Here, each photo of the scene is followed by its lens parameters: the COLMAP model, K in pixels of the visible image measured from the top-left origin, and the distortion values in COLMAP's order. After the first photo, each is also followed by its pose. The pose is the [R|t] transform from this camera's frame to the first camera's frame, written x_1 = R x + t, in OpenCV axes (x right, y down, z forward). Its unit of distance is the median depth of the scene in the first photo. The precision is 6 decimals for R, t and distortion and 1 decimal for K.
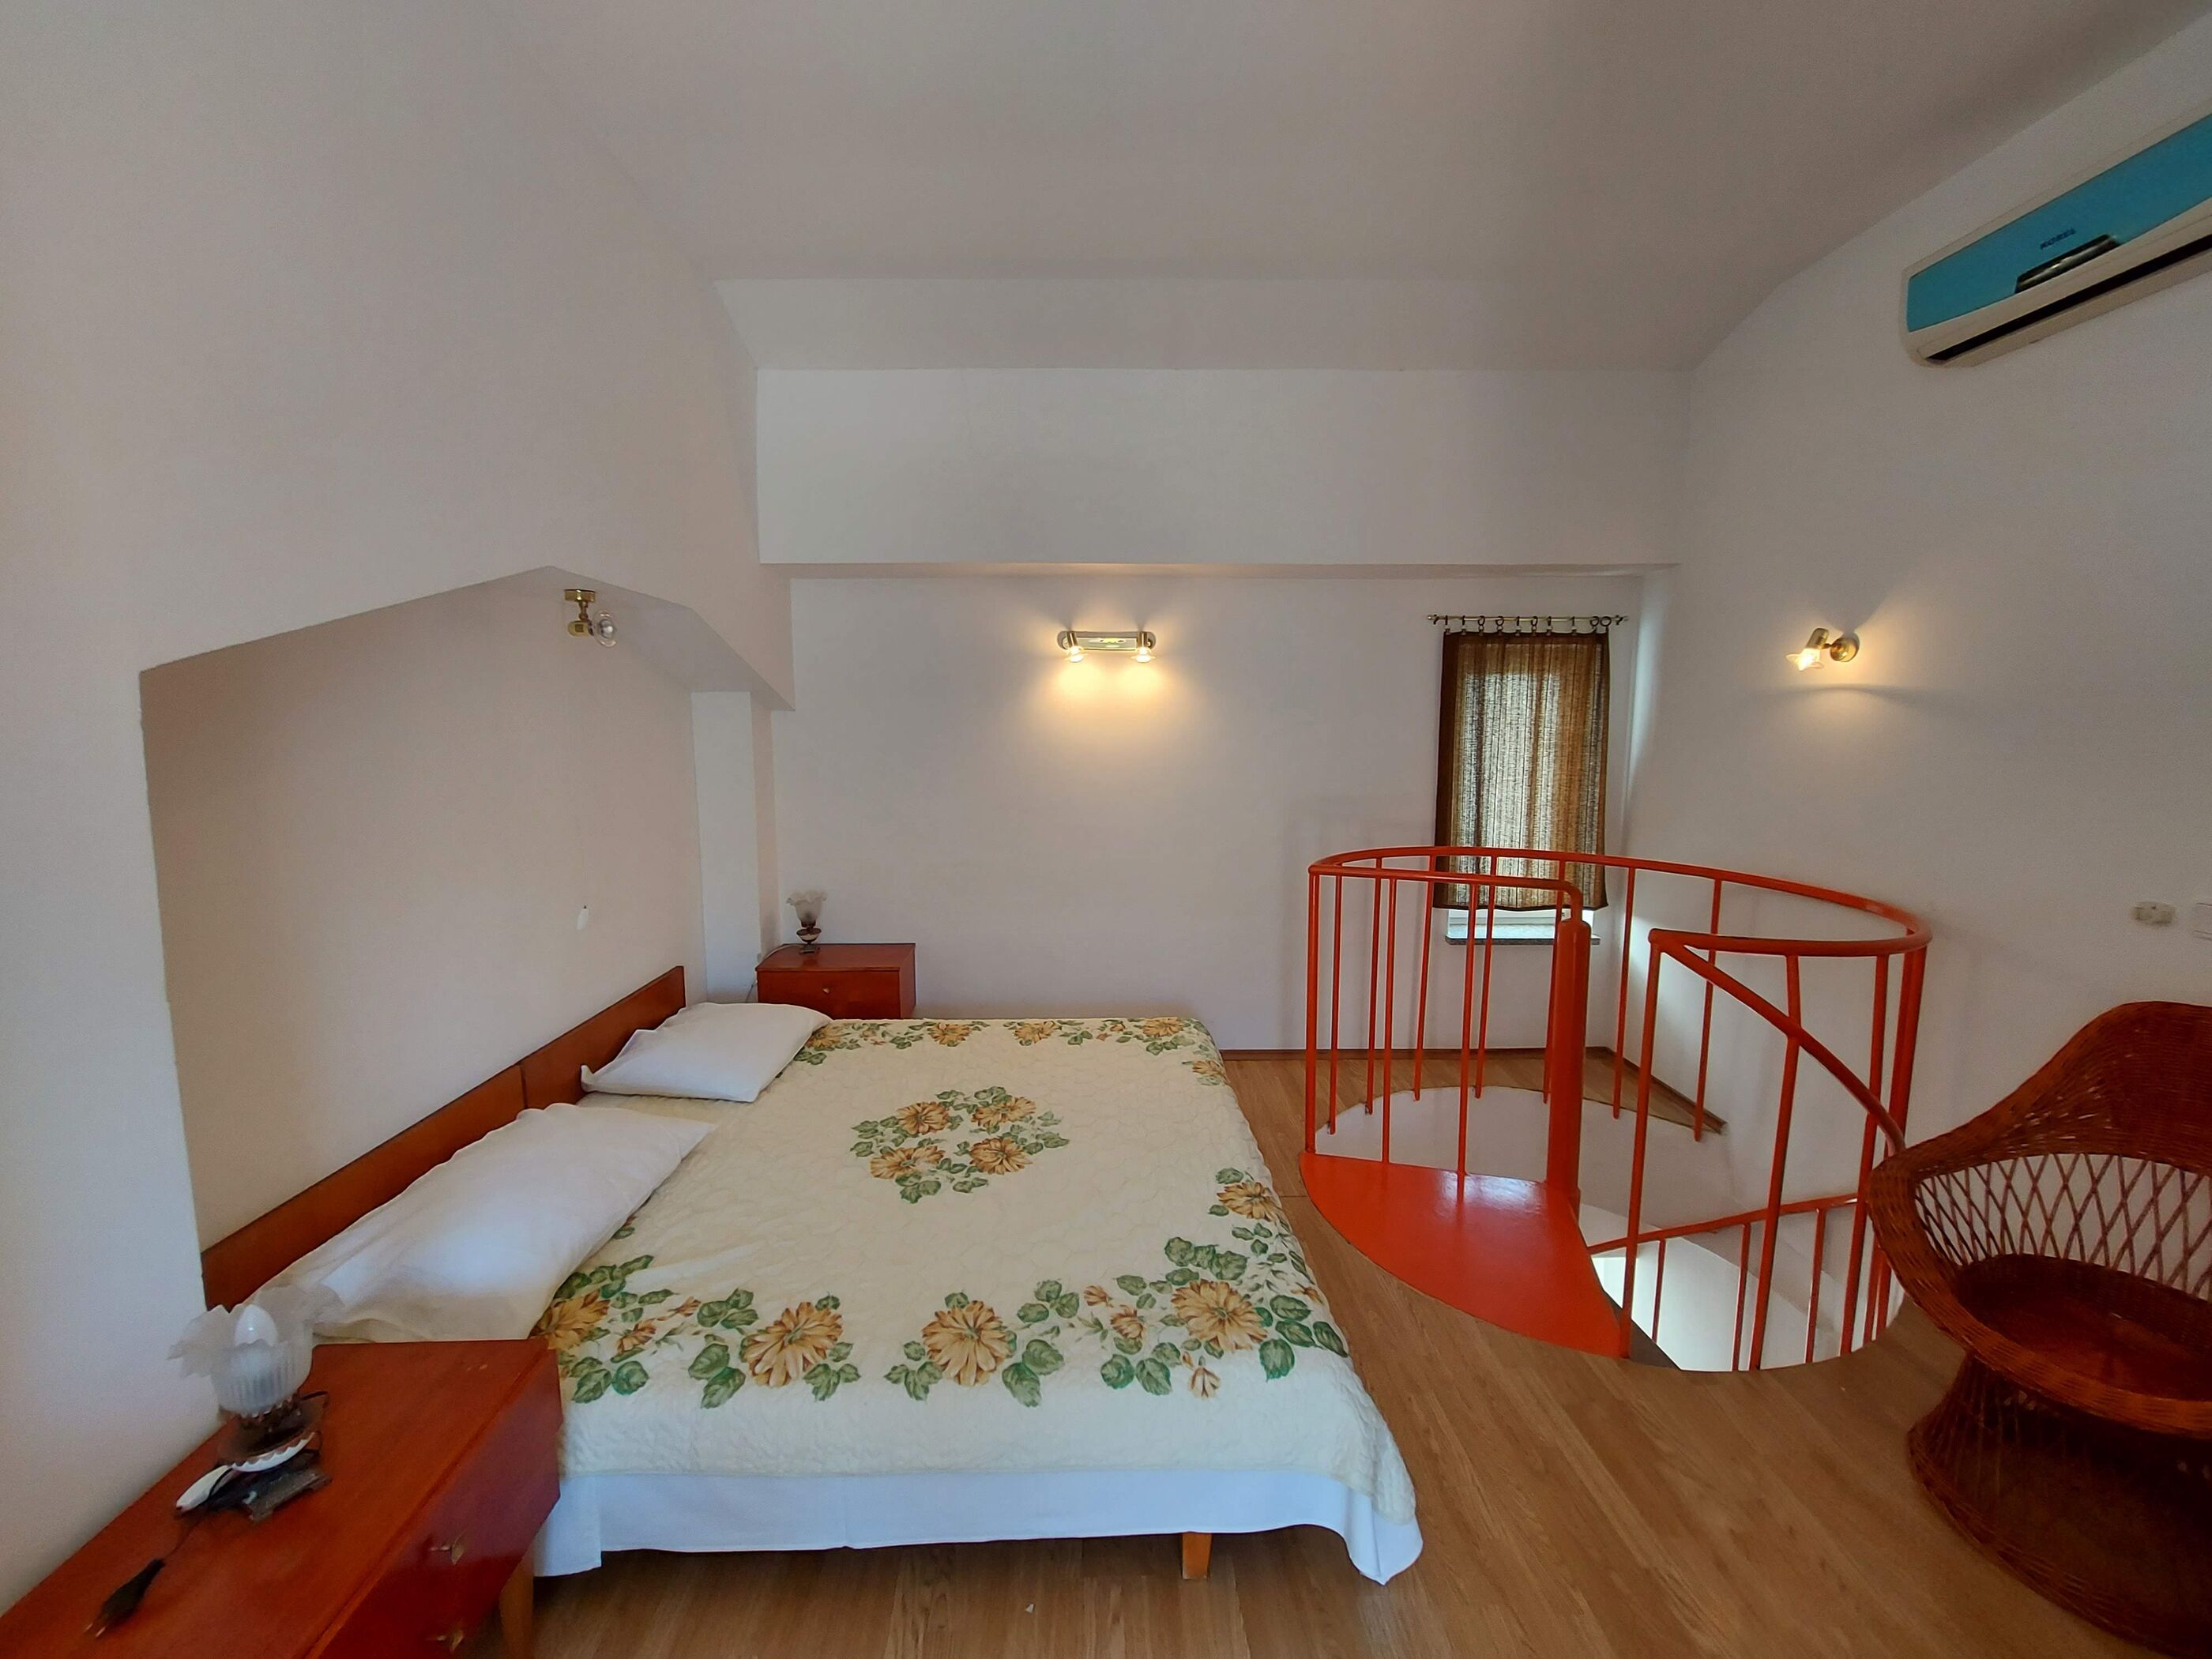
lens RADIAL K [[878.5, 0, 1113.3], [0, 878.5, 819.6], [0, 0, 1]] dist [-0.001692, -0.006879]
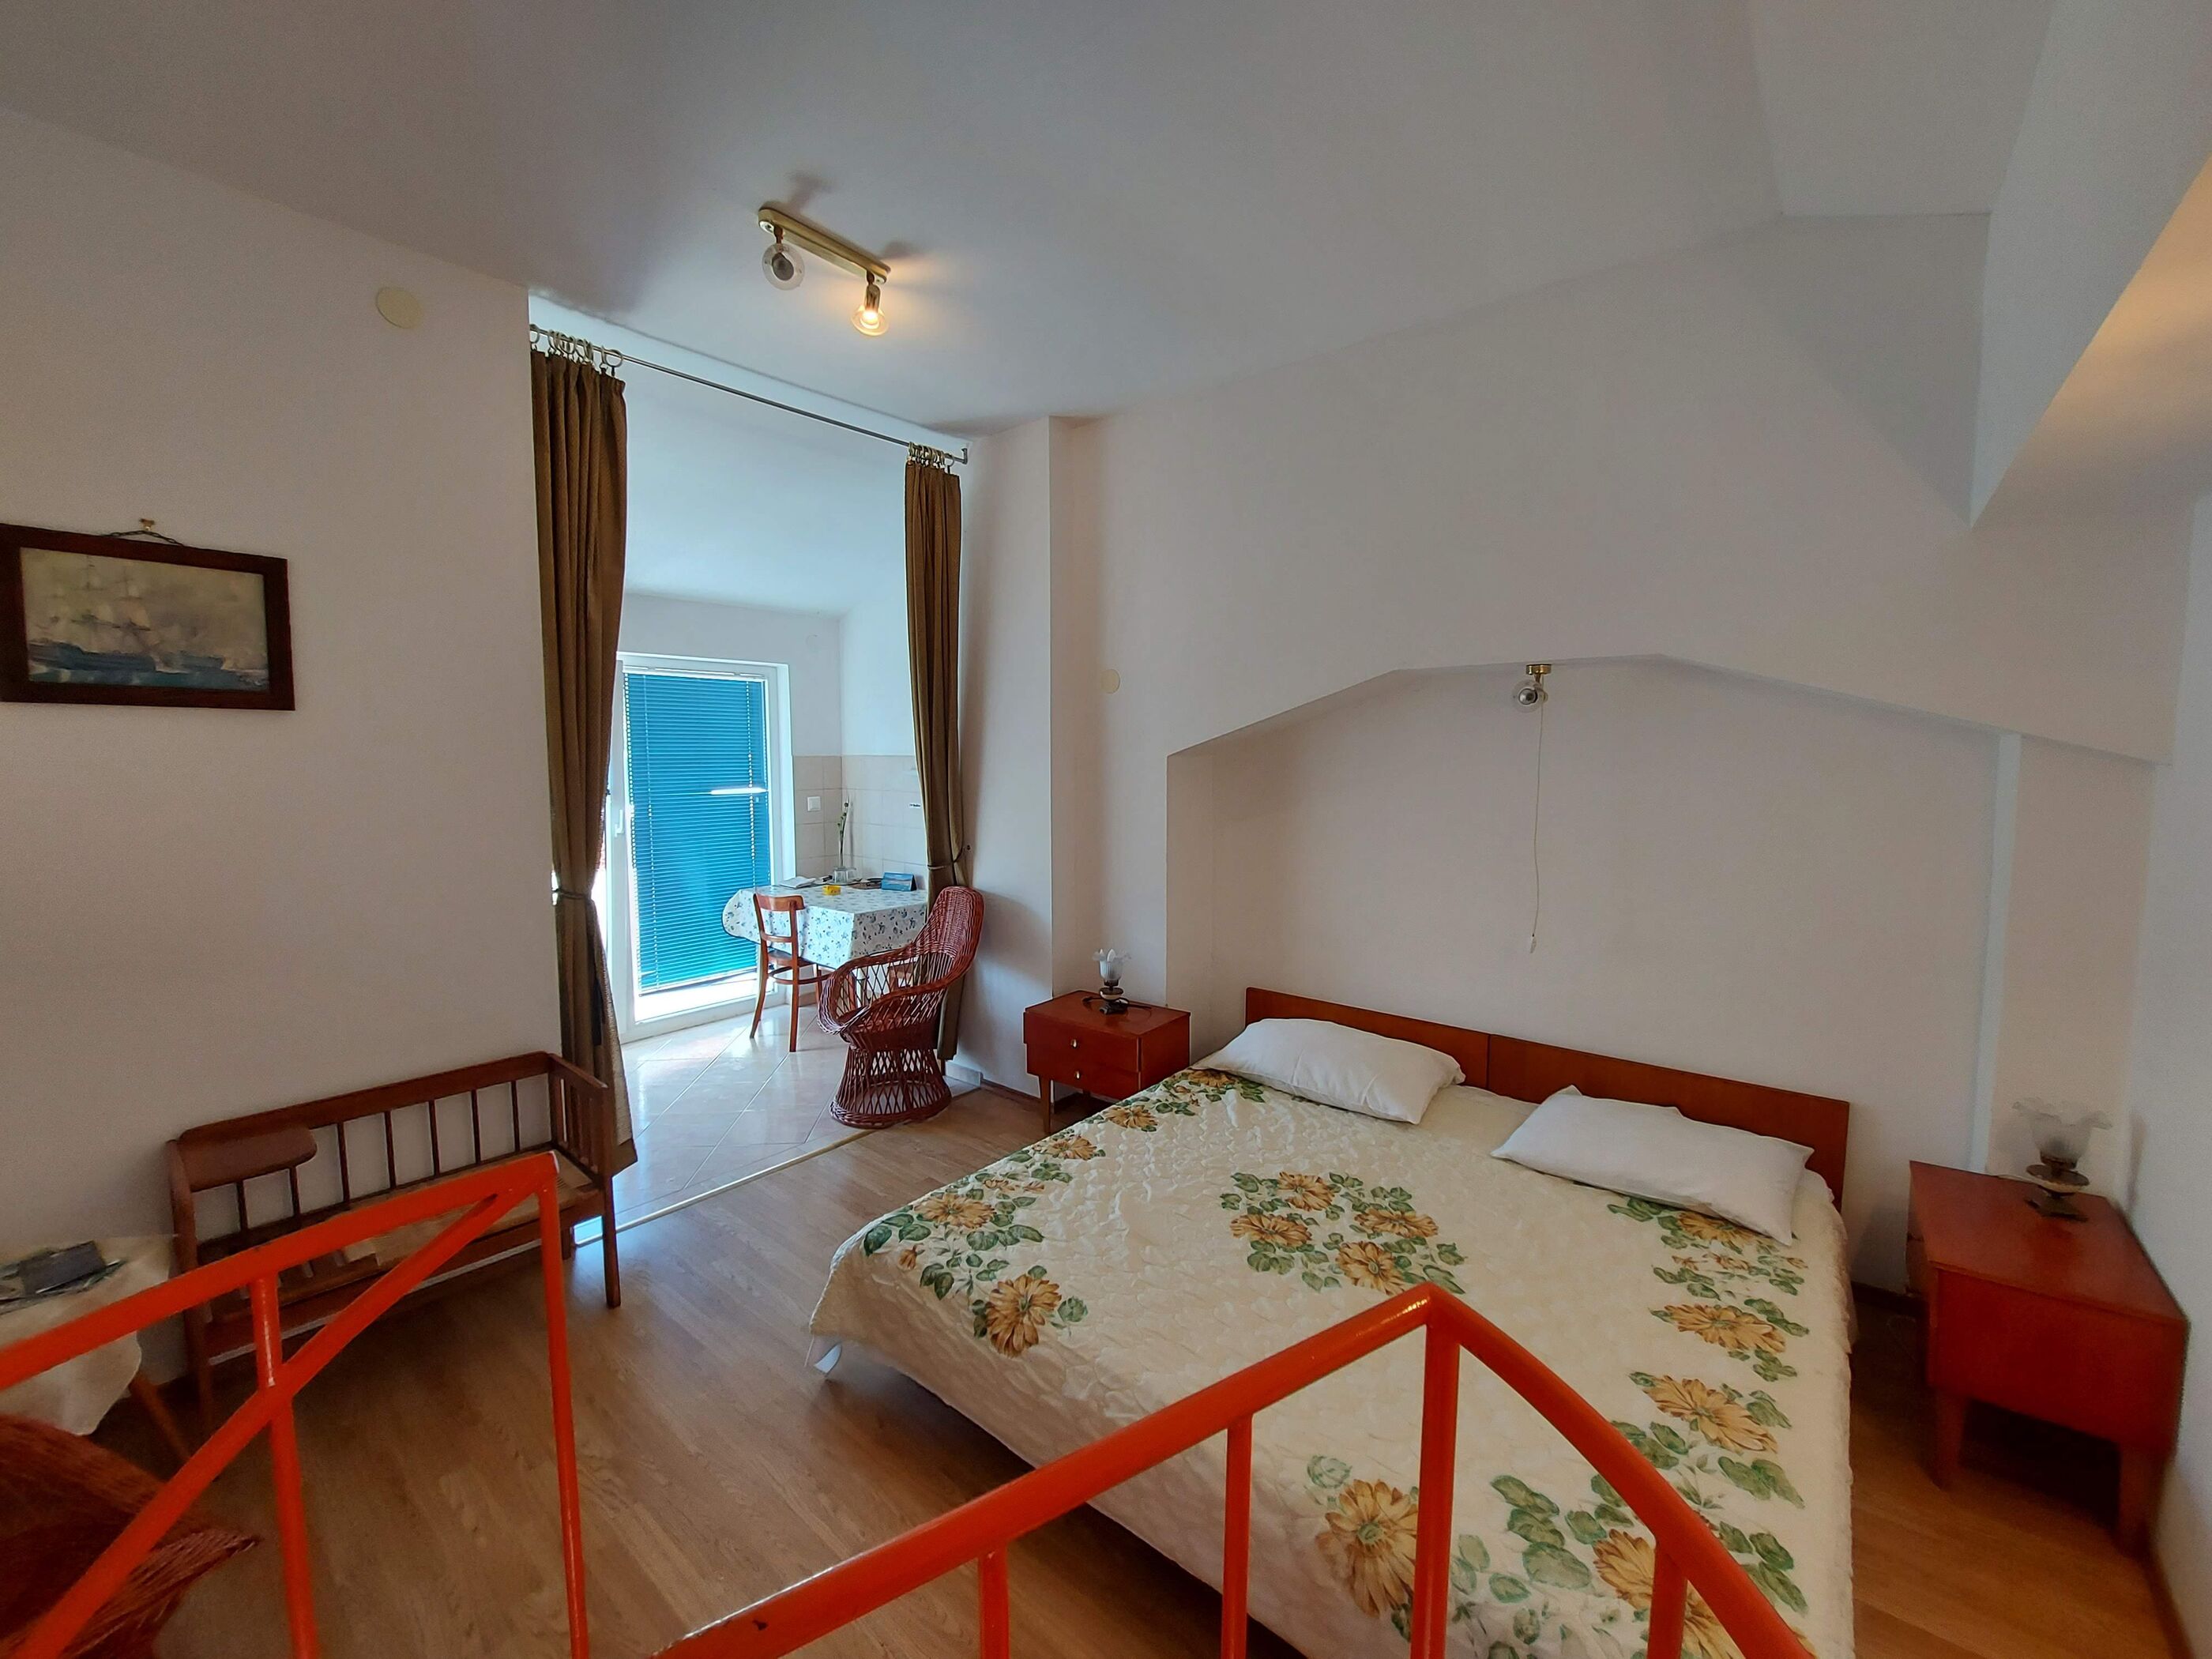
lens RADIAL K [[888.4, 0, 1104.9], [0, 888.4, 821.5], [0, 0, 1]] dist [-0.011075, -0.003184]
pose [[-0.669426, 0.058101, -0.740603, 0.624331], [-0.079345, 0.985642, 0.149045, -0.174955], [0.738629, 0.158538, -0.655205, 1.295652]]
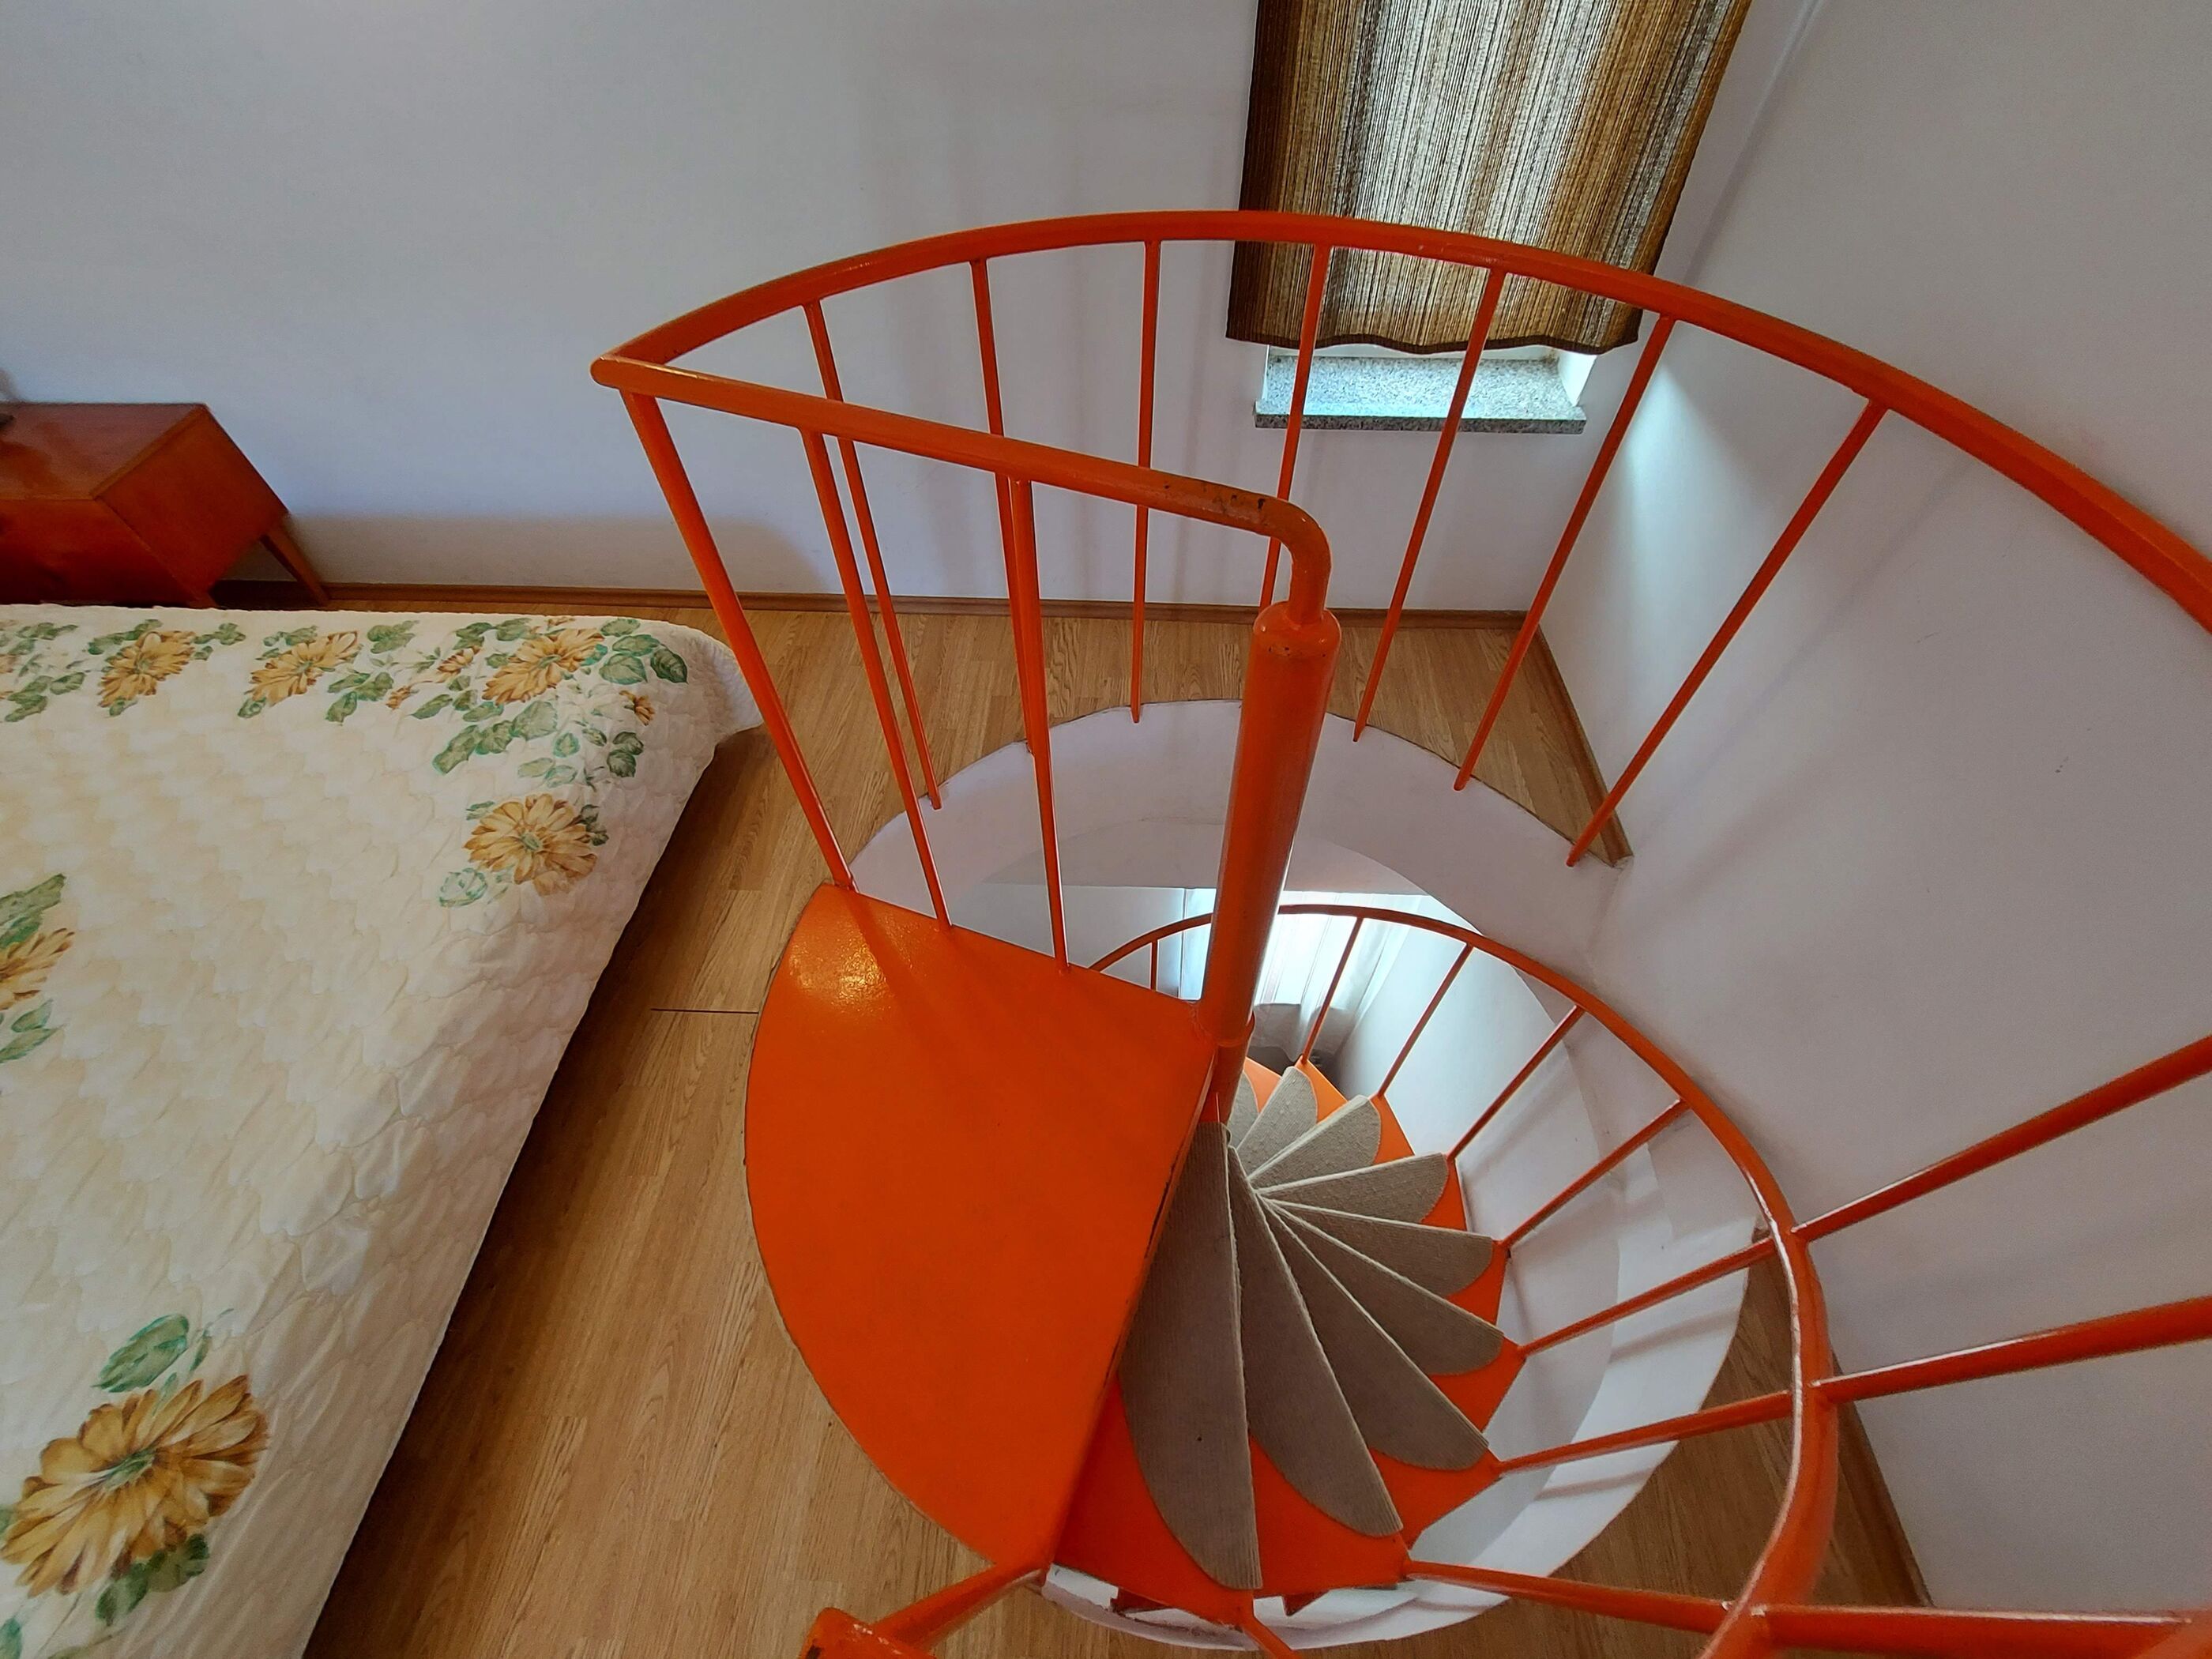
lens RADIAL K [[858.6, 0, 1106.0], [0, 858.6, 829.5], [0, 0, 1]] dist [-0.014864, 0.000875]
pose [[0.996581, 0.055230, -0.061451, 0.524603], [0.006384, 0.690057, 0.723727, -0.060134], [0.082376, -0.721645, 0.687345, 0.801000]]
